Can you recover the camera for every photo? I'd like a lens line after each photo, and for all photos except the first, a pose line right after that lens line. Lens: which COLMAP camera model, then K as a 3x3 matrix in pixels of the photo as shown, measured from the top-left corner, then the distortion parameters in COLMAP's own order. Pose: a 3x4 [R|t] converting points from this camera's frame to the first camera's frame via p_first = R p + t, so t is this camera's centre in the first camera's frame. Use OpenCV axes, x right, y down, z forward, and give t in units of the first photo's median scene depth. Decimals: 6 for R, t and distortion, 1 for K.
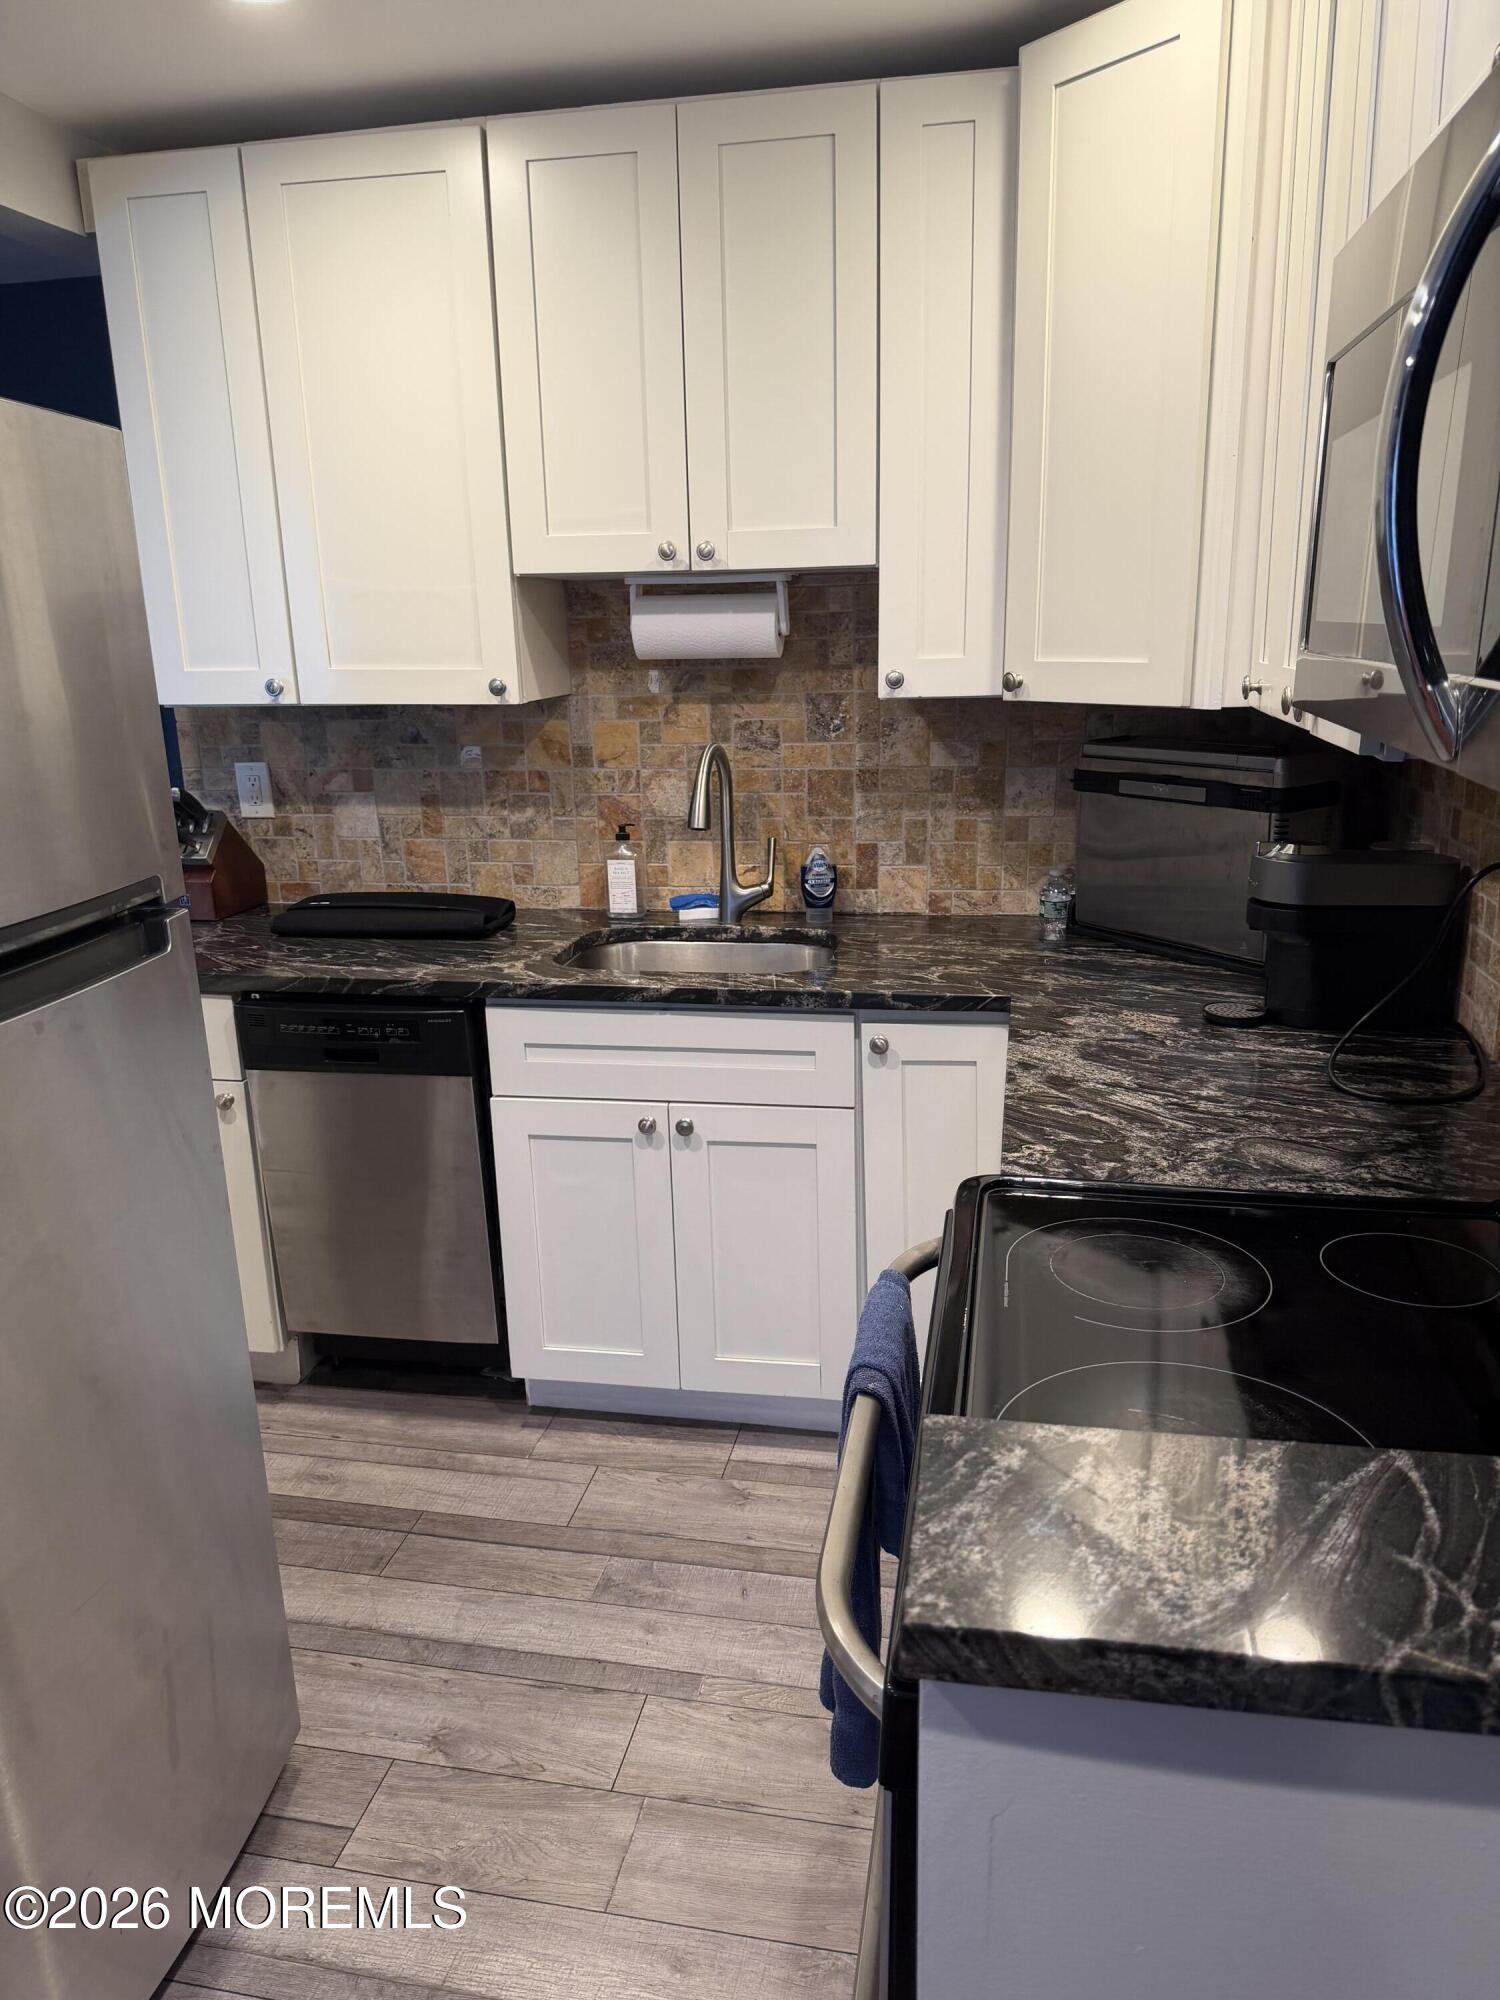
lens RADIAL K [[1391.1, 0, 743.6], [0, 1391.1, 994.8], [0, 0, 1]] dist [0.053006, -0.013581]
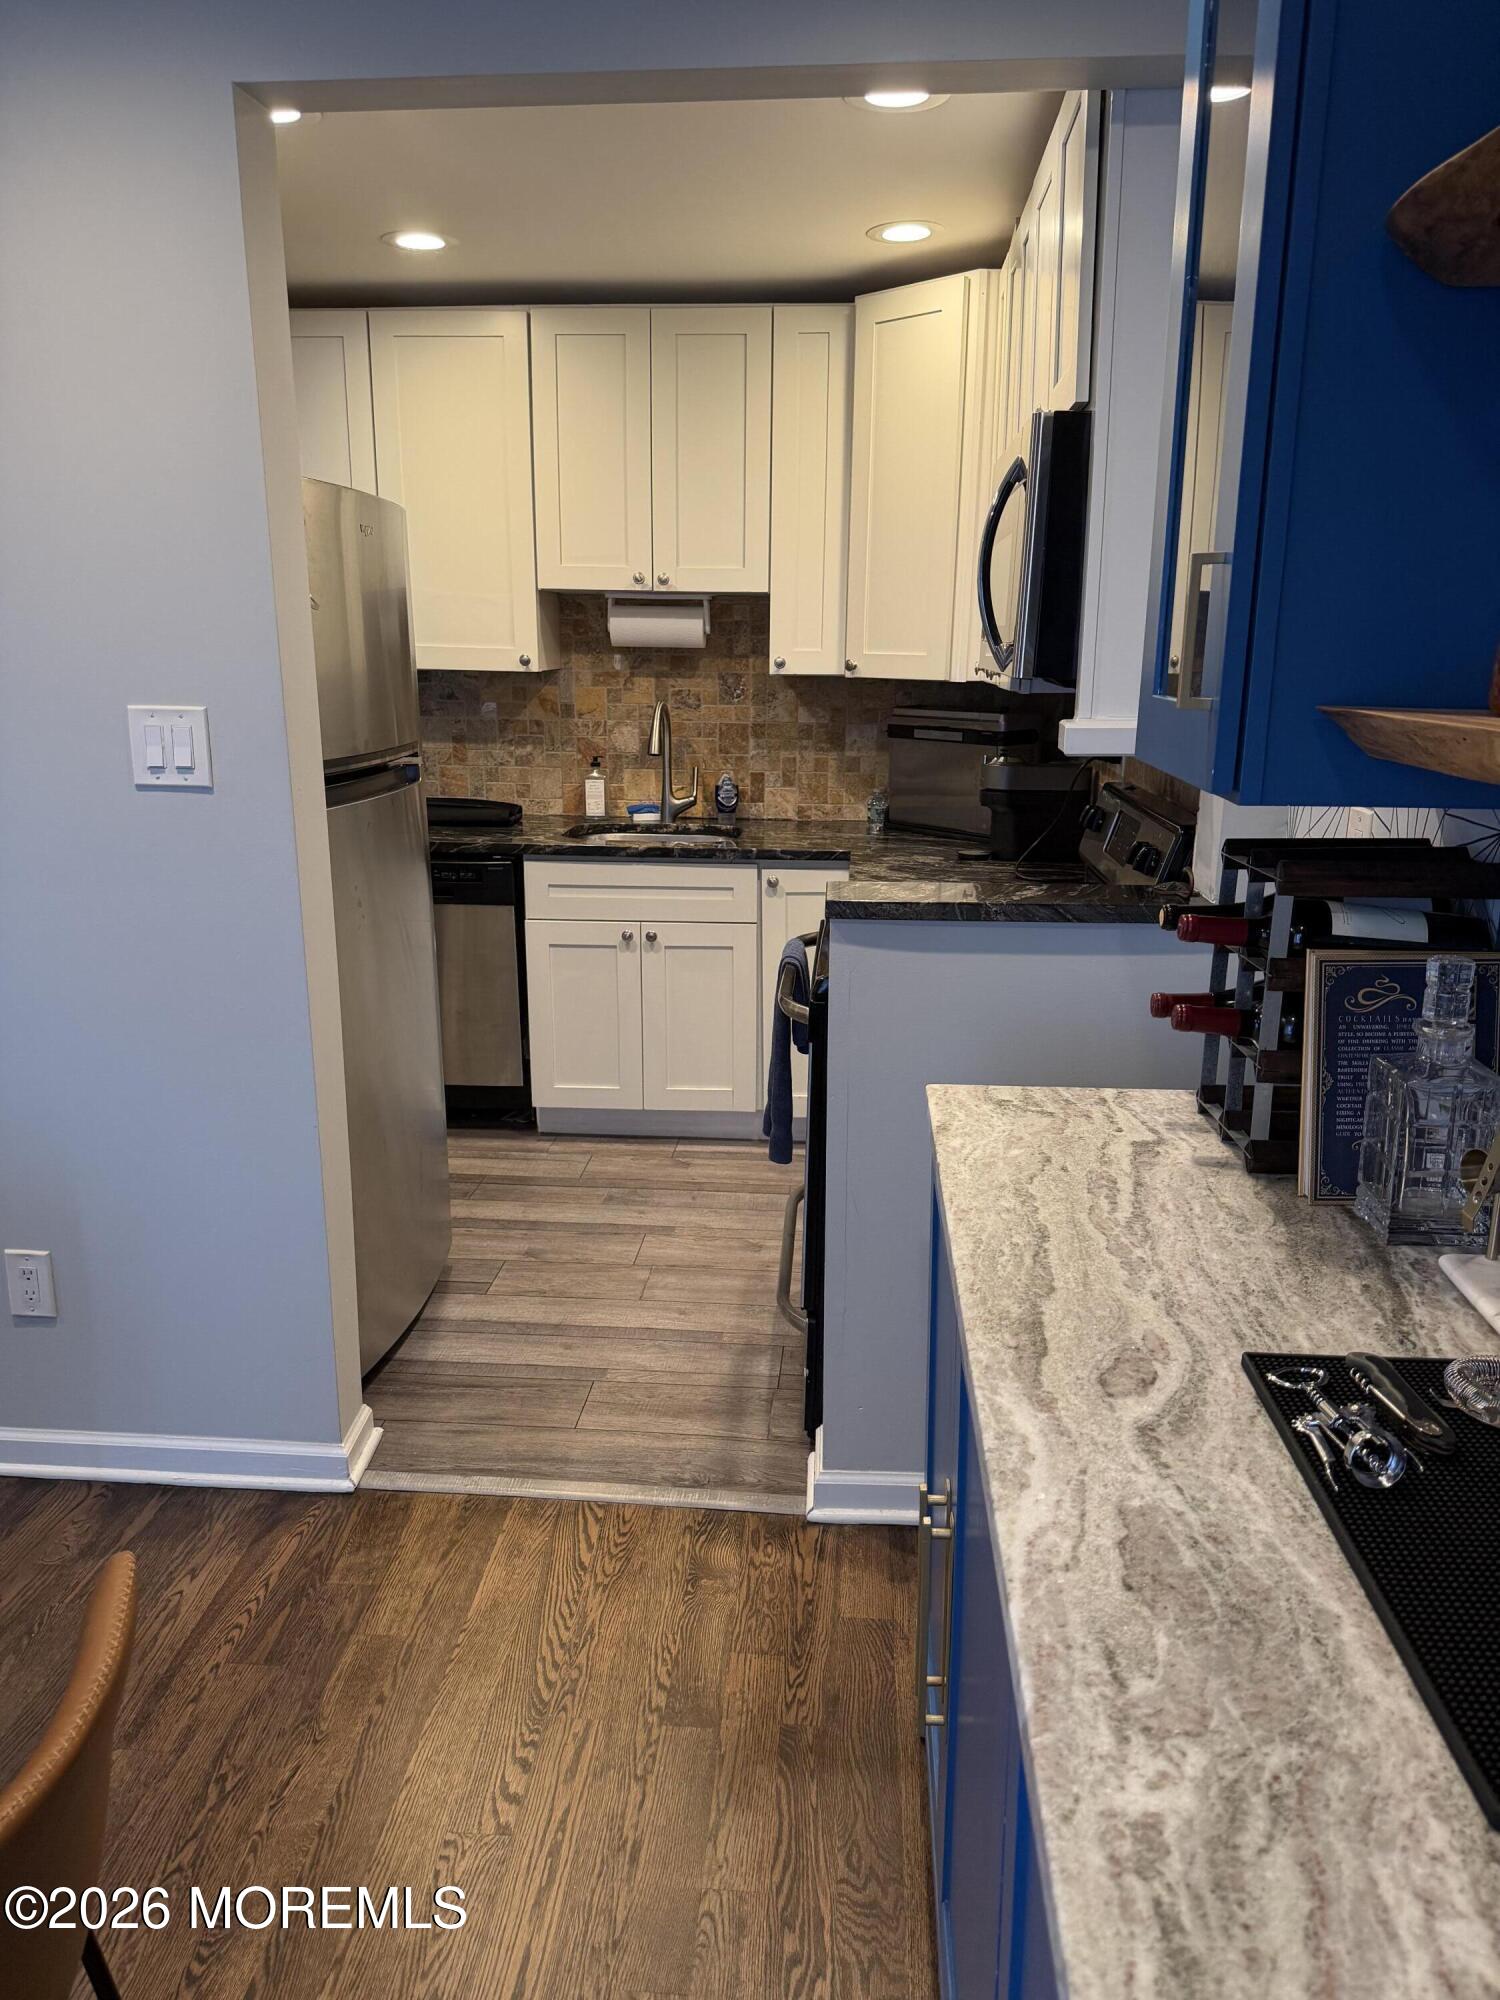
lens RADIAL K [[1391.1, 0, 756.9], [0, 1391.1, 1000.2], [0, 0, 1]] dist [0.053006, -0.013581]
pose [[0.991594, 0.002871, 0.129355, -0.114038], [-0.002001, 0.999974, -0.006858, 0.158920], [-0.129371, 0.006541, 0.991575, -0.541357]]
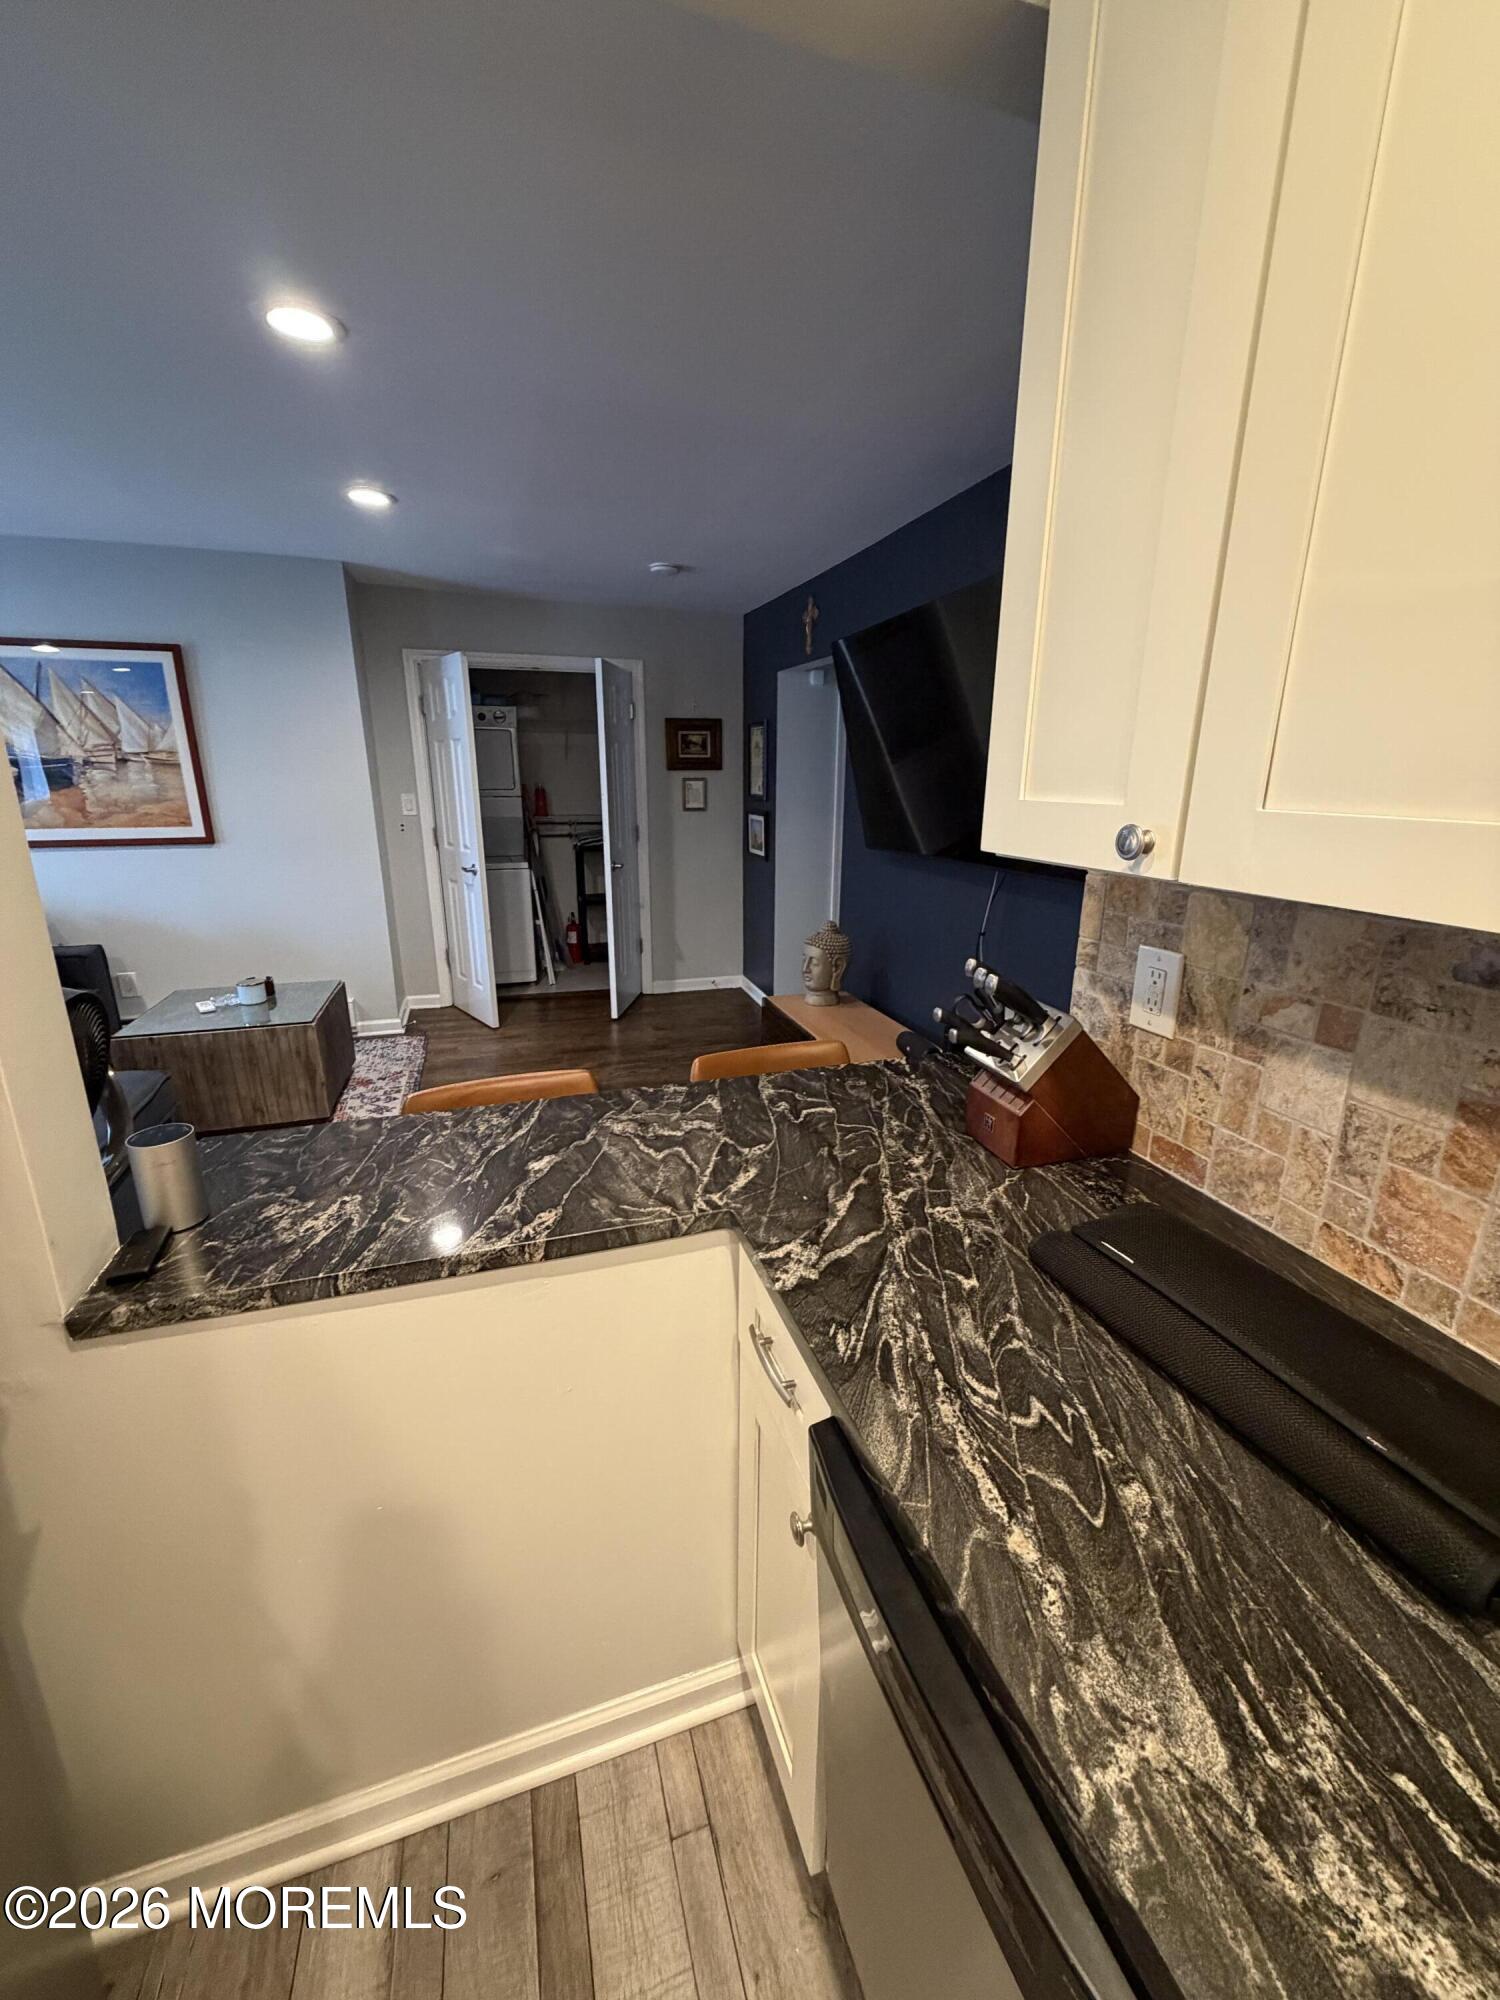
lens RADIAL K [[798.1, 0, 751.8], [0, 798.1, 1007.3], [0, 0, 1]] dist [0.002557, 0.000264]
pose [[0.493938, 0.270906, -0.826217, -0.151050], [-0.246893, 0.954811, 0.165470, -0.173052], [0.833708, 0.122255, 0.538502, 0.727872]]
